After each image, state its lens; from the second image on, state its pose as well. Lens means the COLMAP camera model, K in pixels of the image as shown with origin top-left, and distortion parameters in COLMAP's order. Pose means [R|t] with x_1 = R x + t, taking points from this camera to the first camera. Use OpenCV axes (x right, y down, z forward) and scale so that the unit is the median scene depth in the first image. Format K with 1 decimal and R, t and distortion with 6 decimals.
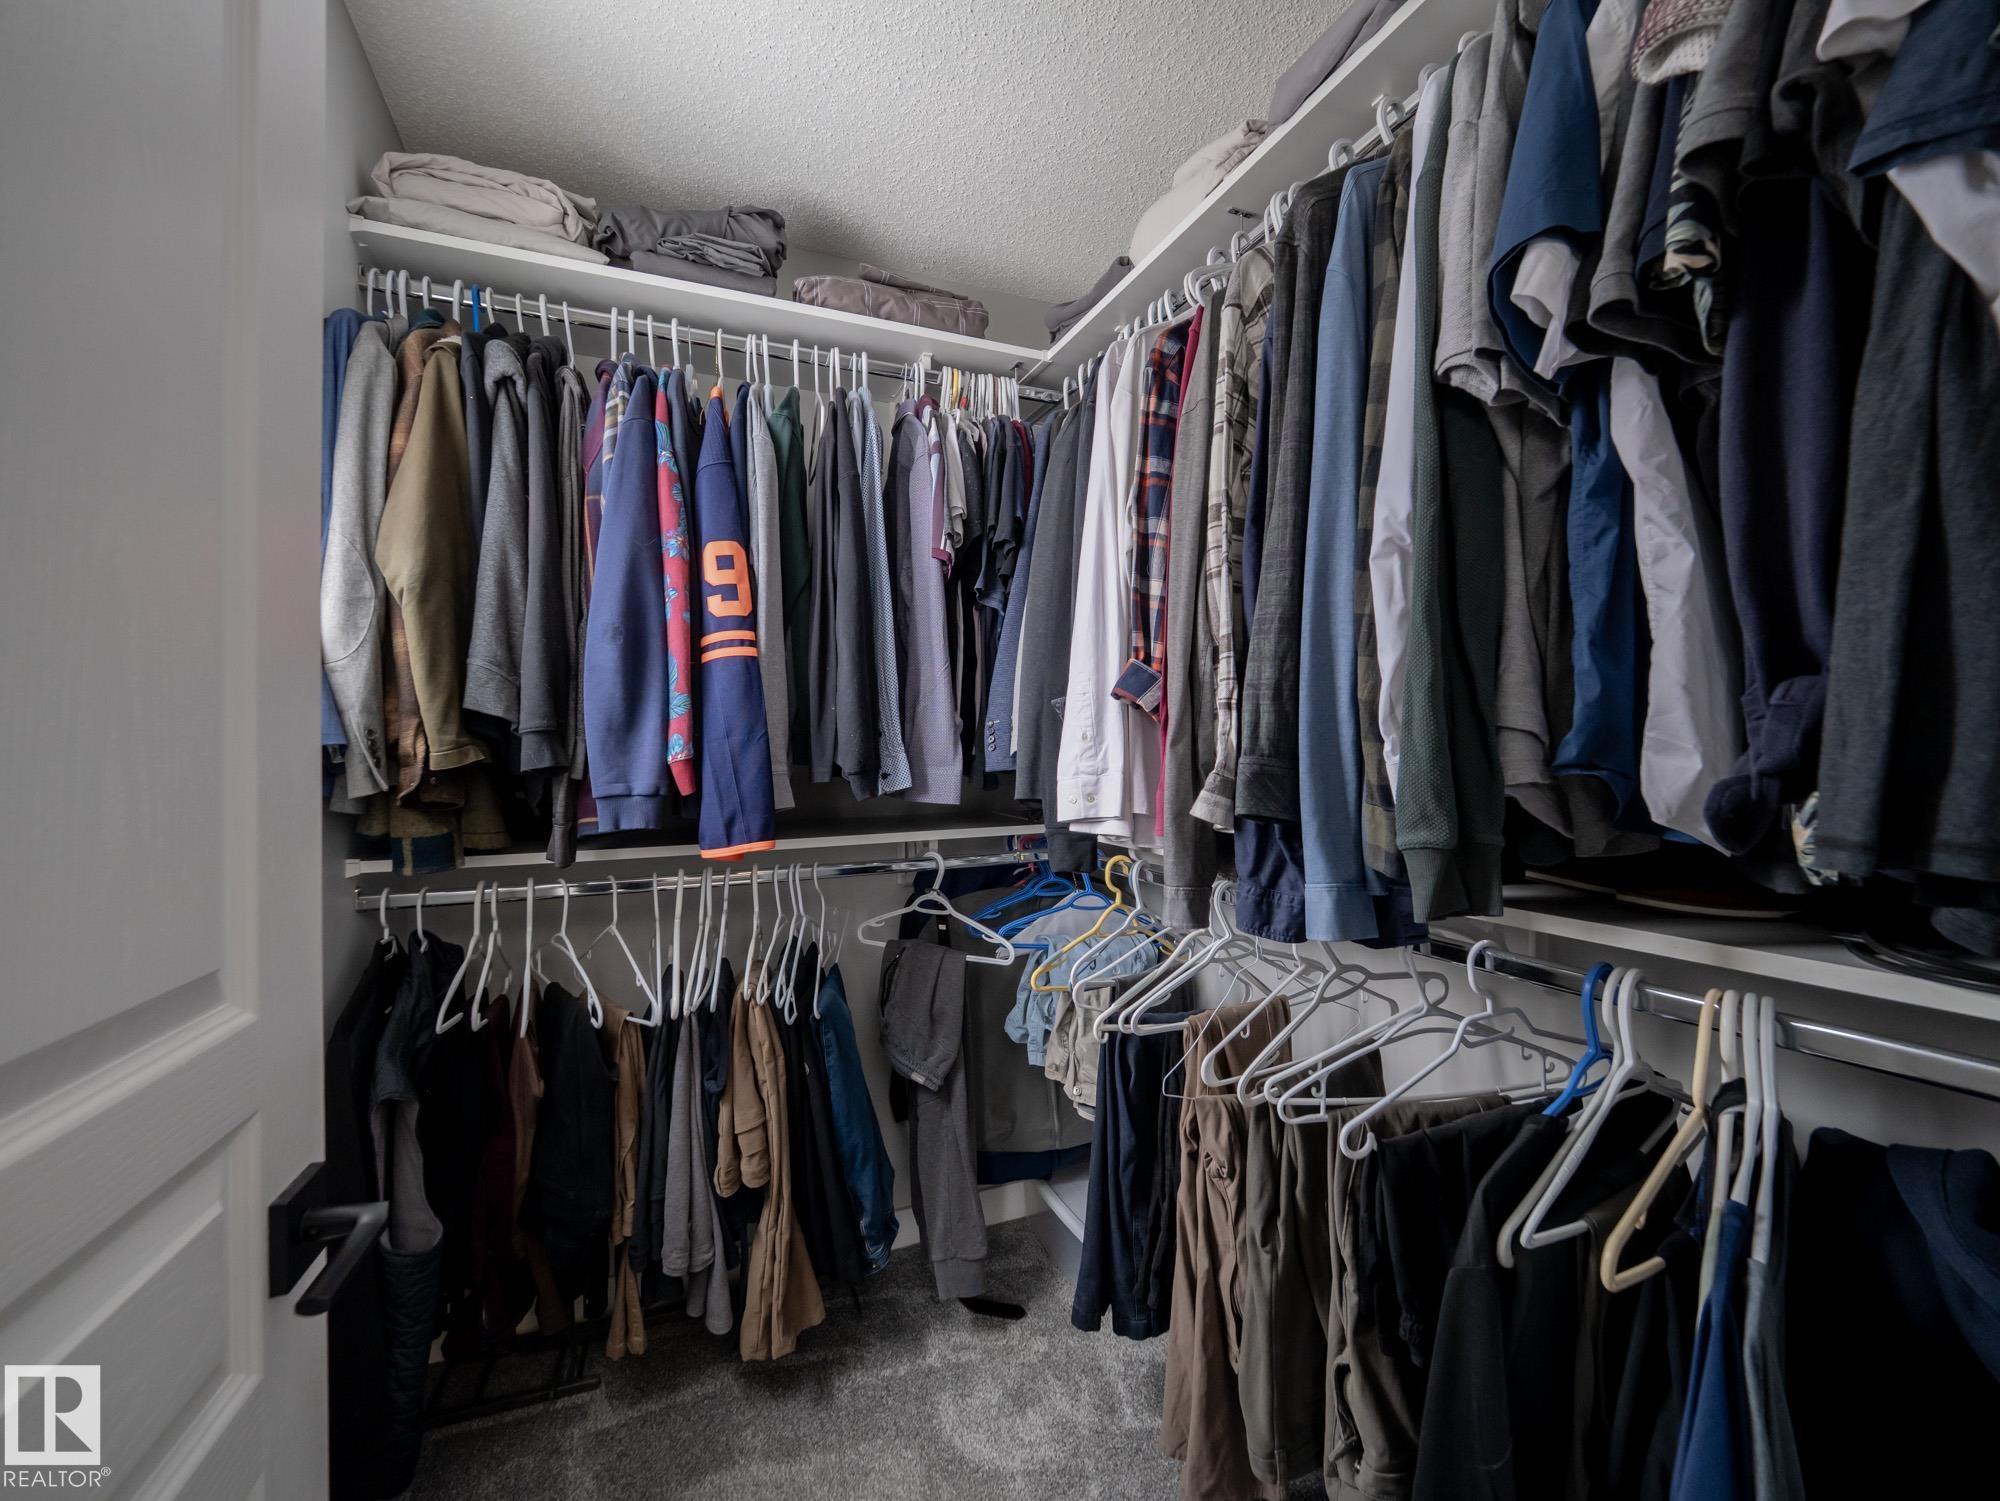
lens RADIAL K [[842.2, 0, 996.2], [0, 842.2, 752.2], [0, 0, 1]] dist [0.014184, -0.000202]
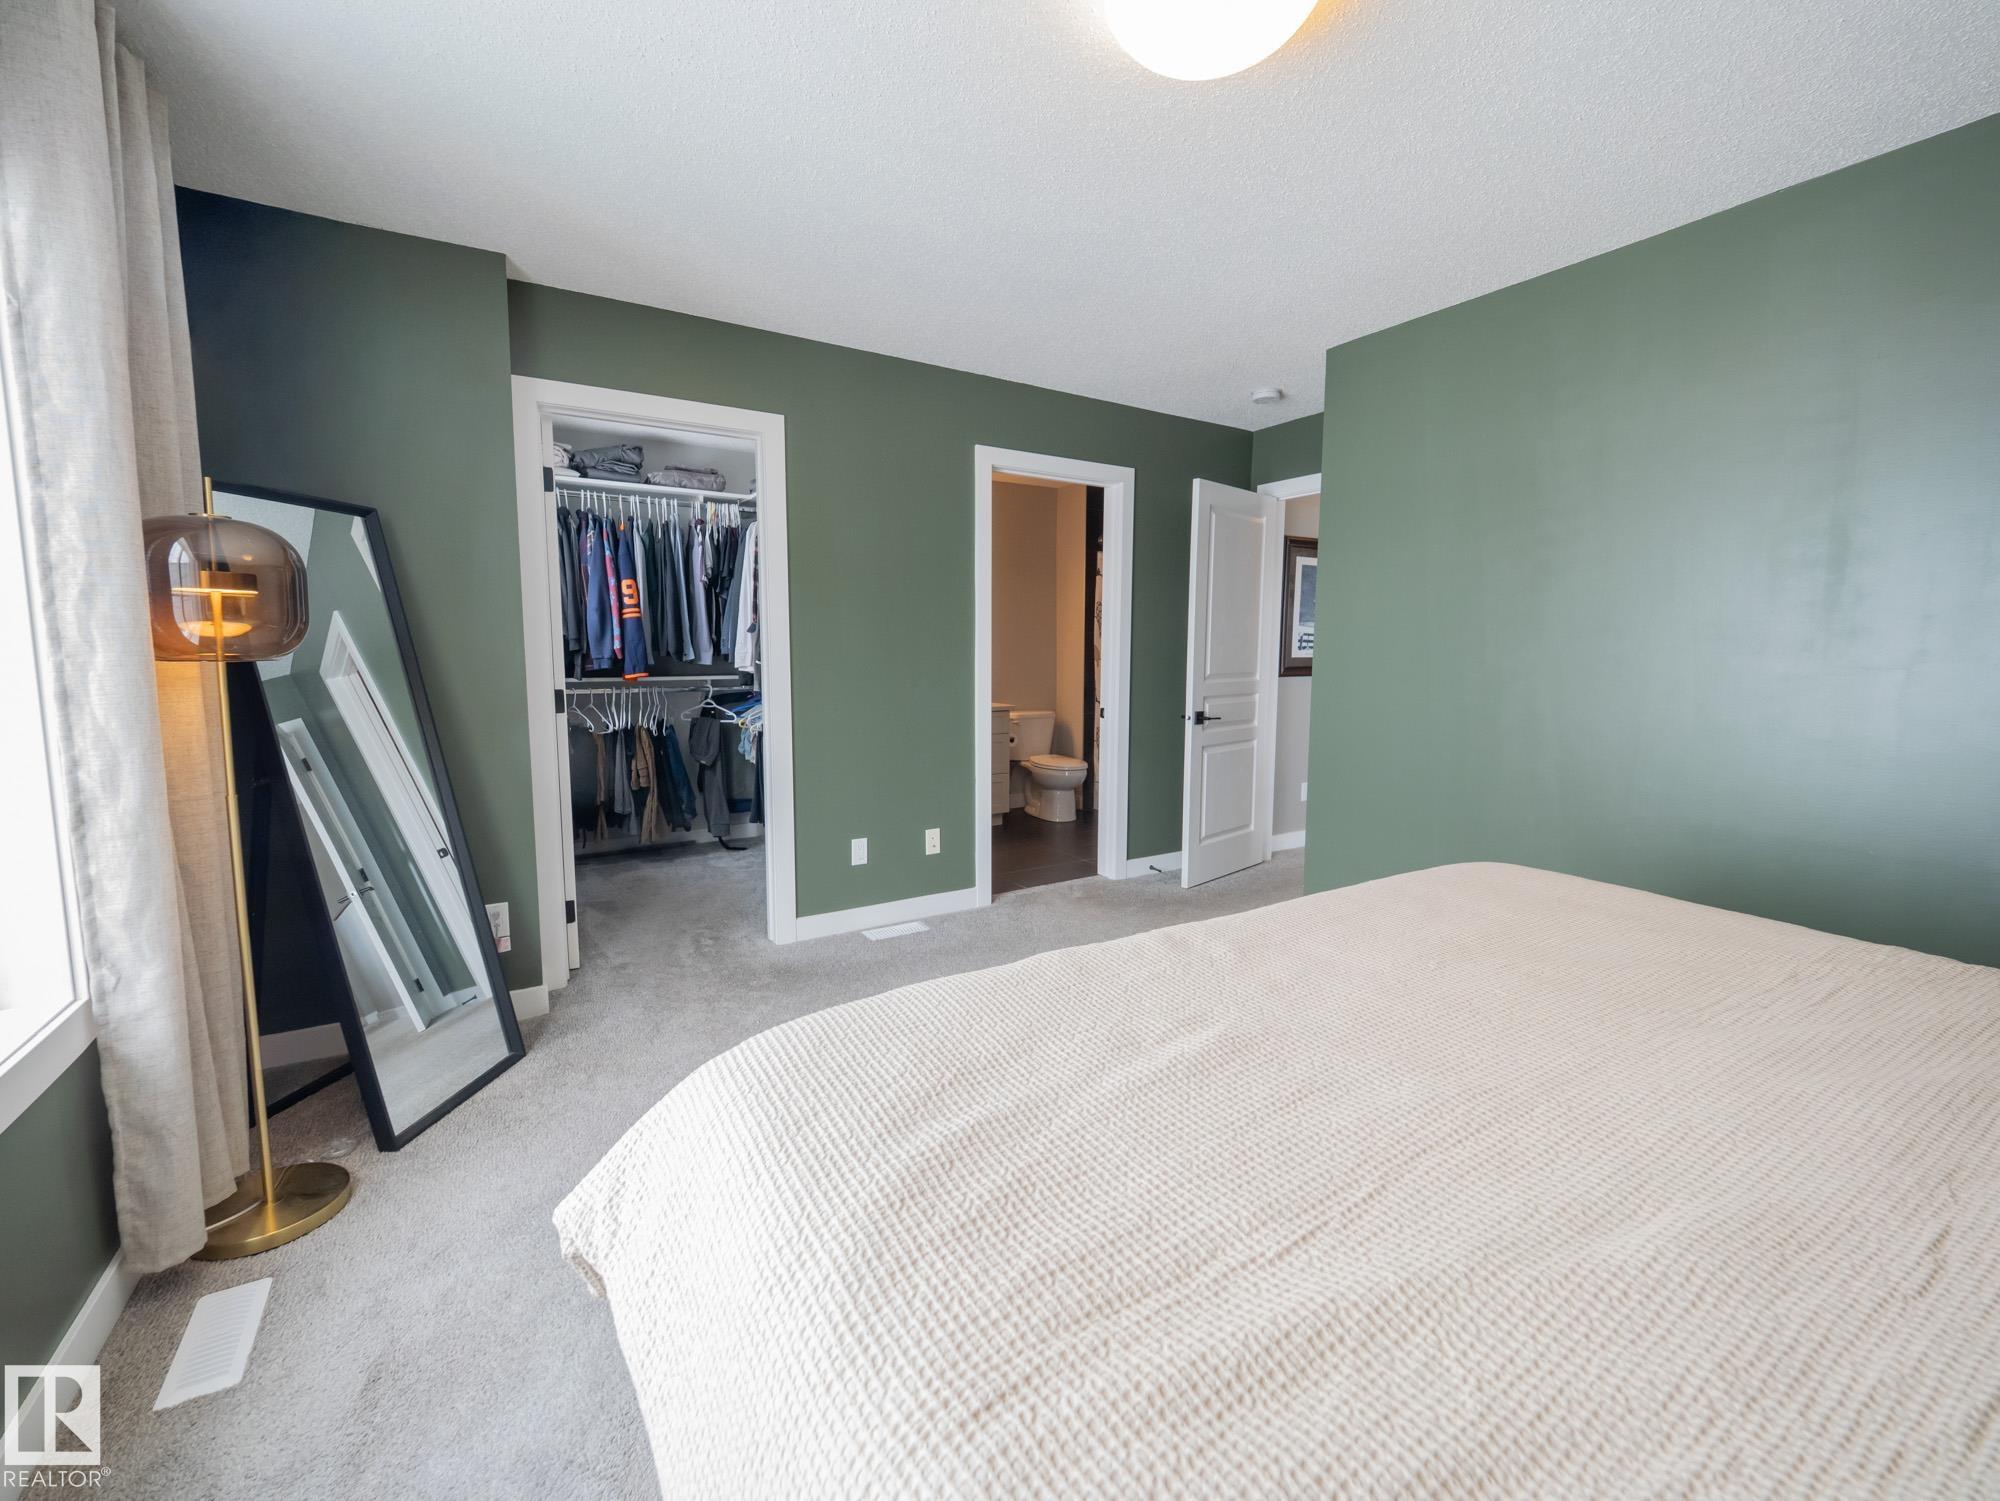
lens RADIAL K [[842.2, 0, 1007.3], [0, 842.2, 744.7], [0, 0, 1]] dist [0.014184, -0.000202]
pose [[0.986180, -0.006407, 0.165552, 0.511505], [-0.010501, 0.994825, 0.101056, 0.030668], [-0.165343, -0.101398, 0.981010, -2.231587]]
